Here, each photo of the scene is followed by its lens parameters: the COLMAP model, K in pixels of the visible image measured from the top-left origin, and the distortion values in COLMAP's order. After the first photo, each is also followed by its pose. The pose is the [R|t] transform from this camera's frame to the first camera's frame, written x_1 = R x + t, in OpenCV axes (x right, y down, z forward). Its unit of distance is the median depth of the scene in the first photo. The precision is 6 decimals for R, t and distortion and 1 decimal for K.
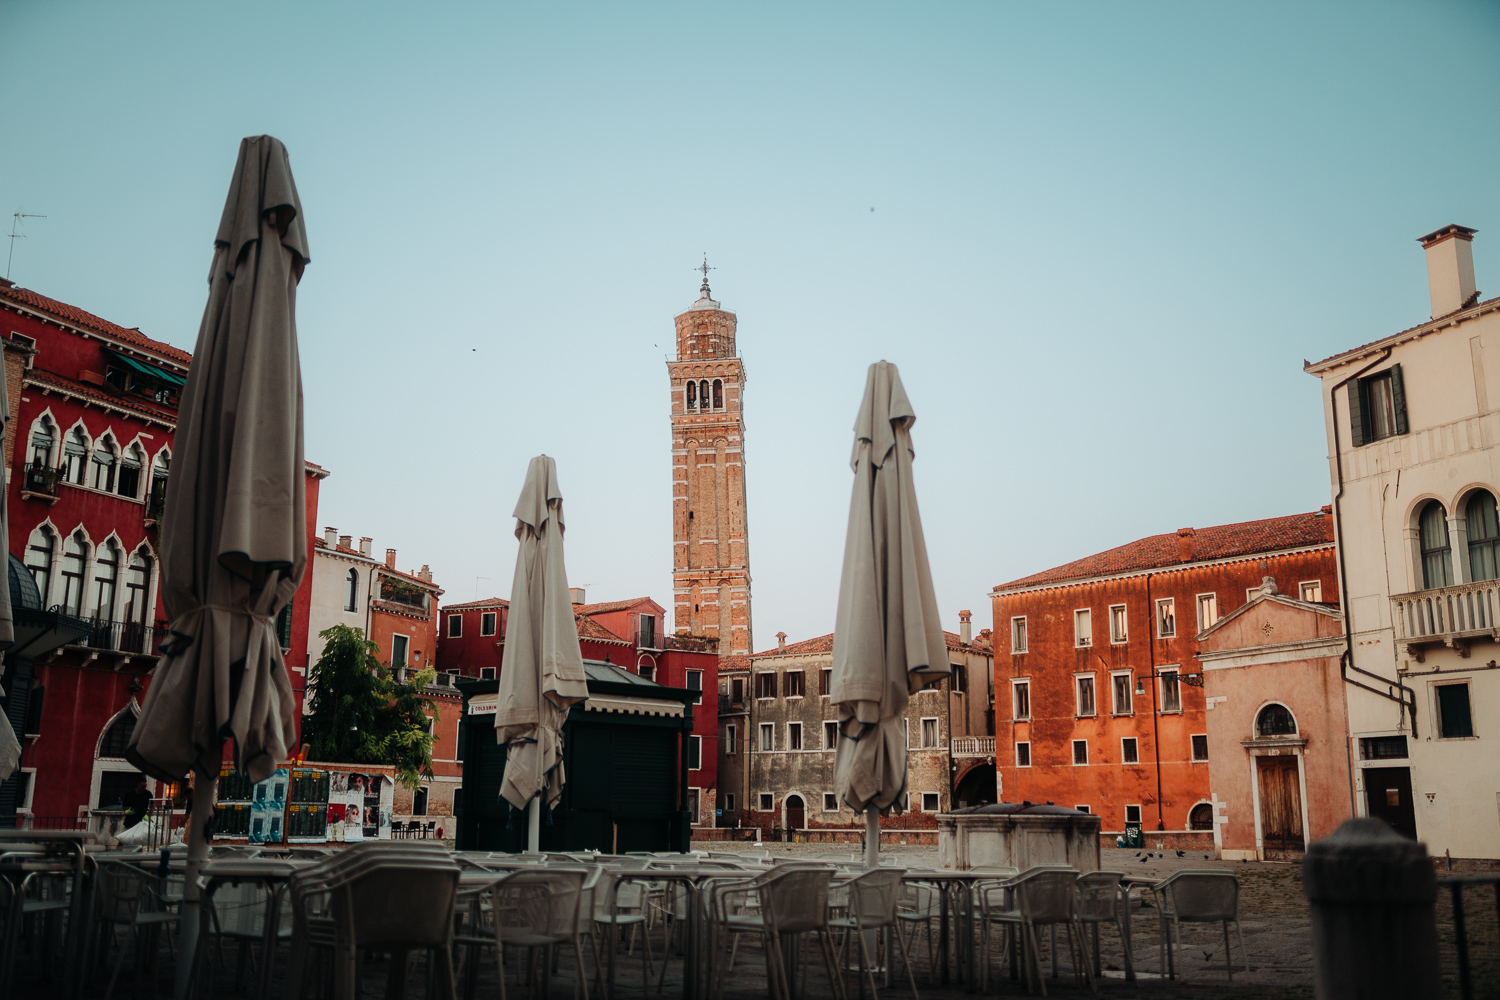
lens RADIAL K [[1446.7, 0, 750.0], [0, 1446.7, 500.0], [0, 0, 1]] dist [-0.055092, 0.018344]
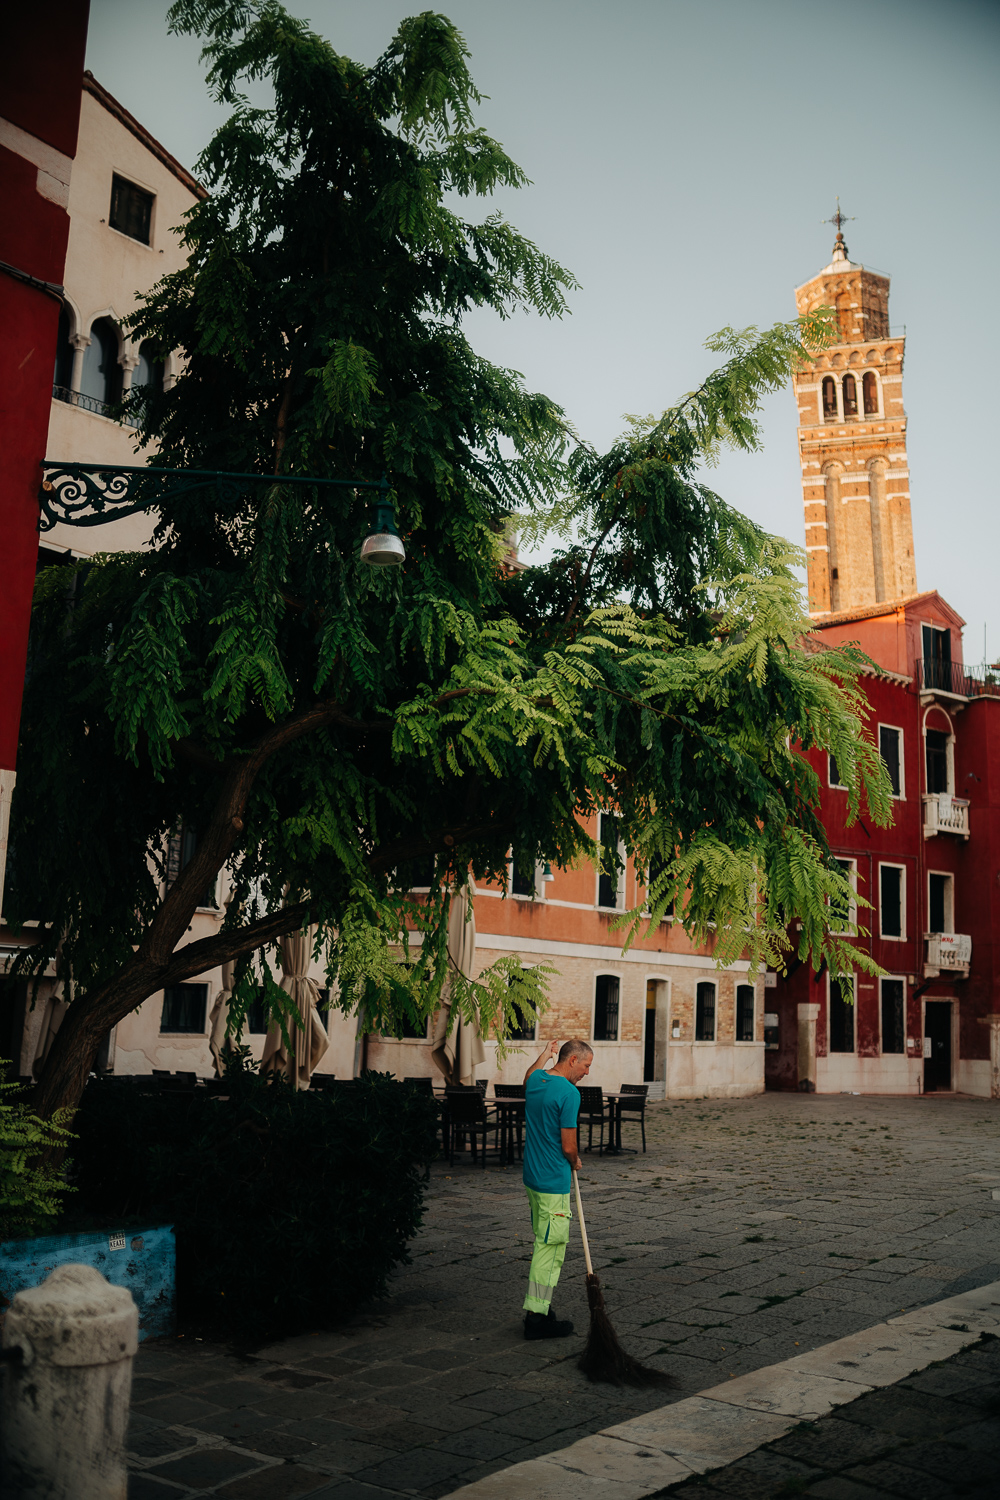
lens RADIAL K [[1446.7, 0, 500.0], [0, 1446.7, 750.0], [0, 0, 1]] dist [-0.055092, 0.018344]
pose [[0.988159, -0.003844, -0.153385, -0.090395], [0.009540, 0.999291, 0.036416, 0.065172], [0.153136, -0.037449, 0.987495, 0.319026]]
